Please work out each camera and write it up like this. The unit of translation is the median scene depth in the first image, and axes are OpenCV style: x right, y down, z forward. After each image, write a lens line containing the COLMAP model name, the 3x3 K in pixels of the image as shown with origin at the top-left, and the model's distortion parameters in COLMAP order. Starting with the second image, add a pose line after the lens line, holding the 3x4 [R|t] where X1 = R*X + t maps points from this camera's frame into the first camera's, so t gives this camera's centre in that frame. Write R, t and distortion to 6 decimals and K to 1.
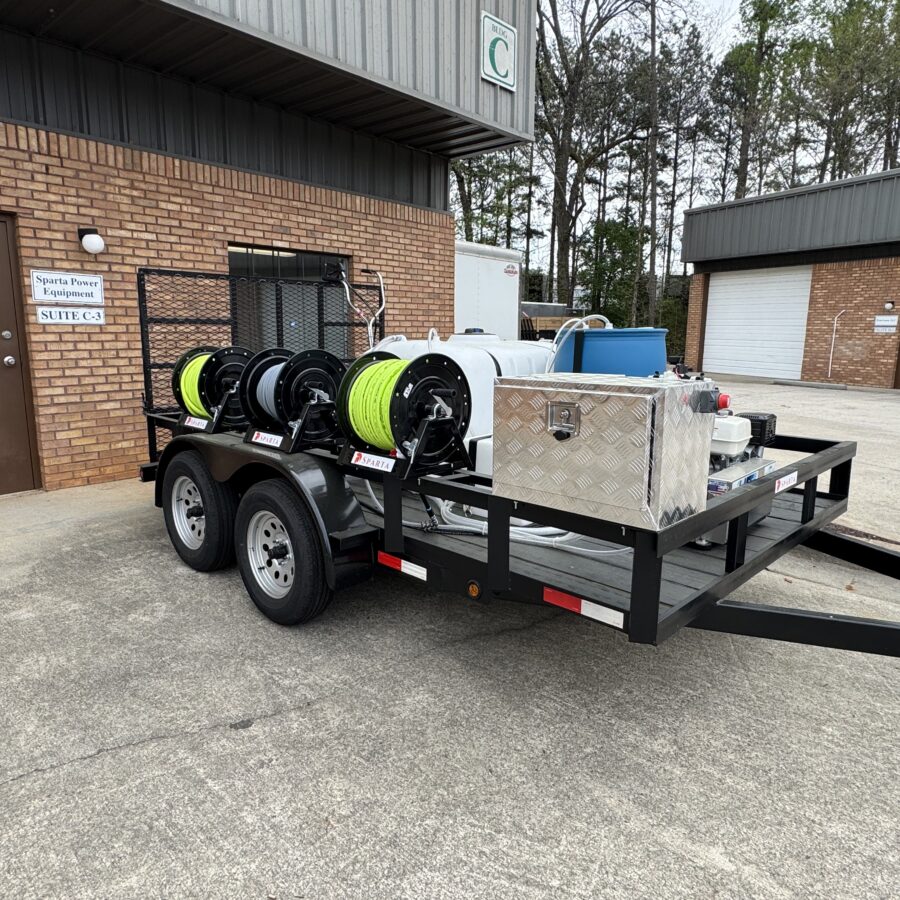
lens RADIAL K [[660.2, 0, 450.2], [0, 660.2, 449.2], [0, 0, 1]] dist [-0.005573, 0.005217]
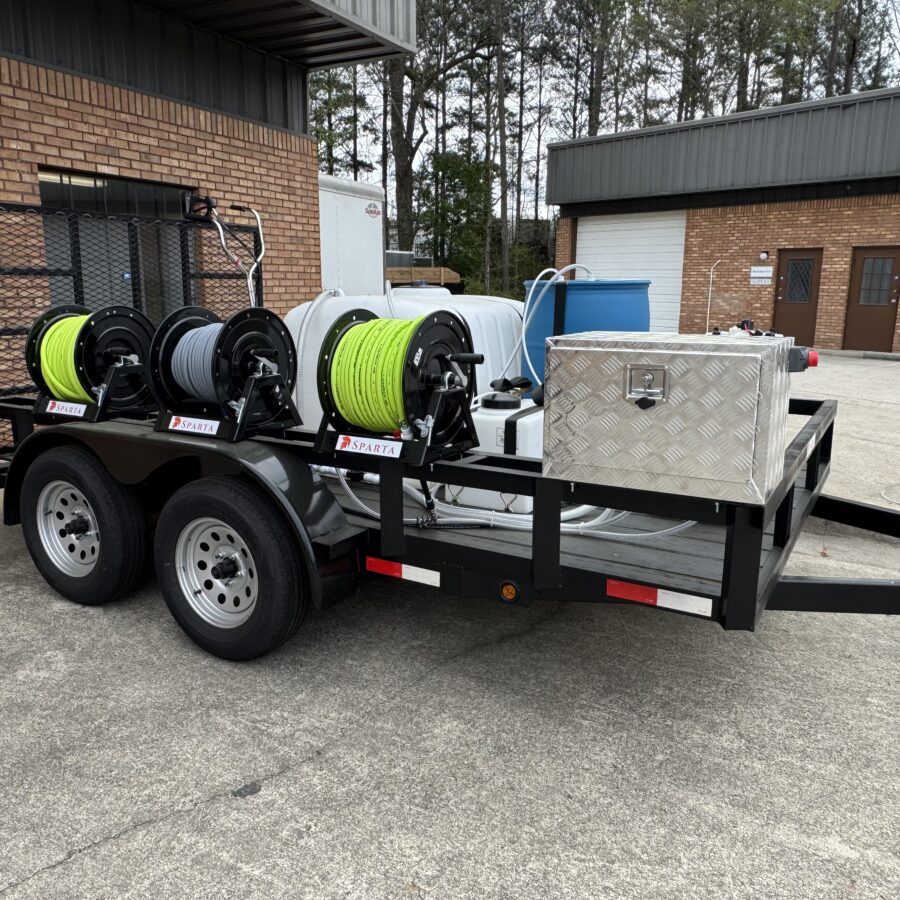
lens RADIAL K [[792.7, 0, 450.4], [0, 792.7, 450.5], [0, 0, 1]] dist [-0.004359, 0.002225]
pose [[0.970035, -0.053197, 0.237071, -0.206048], [0.046256, 0.998325, 0.034749, -0.004254], [-0.238523, -0.022741, 0.970871, 0.029432]]
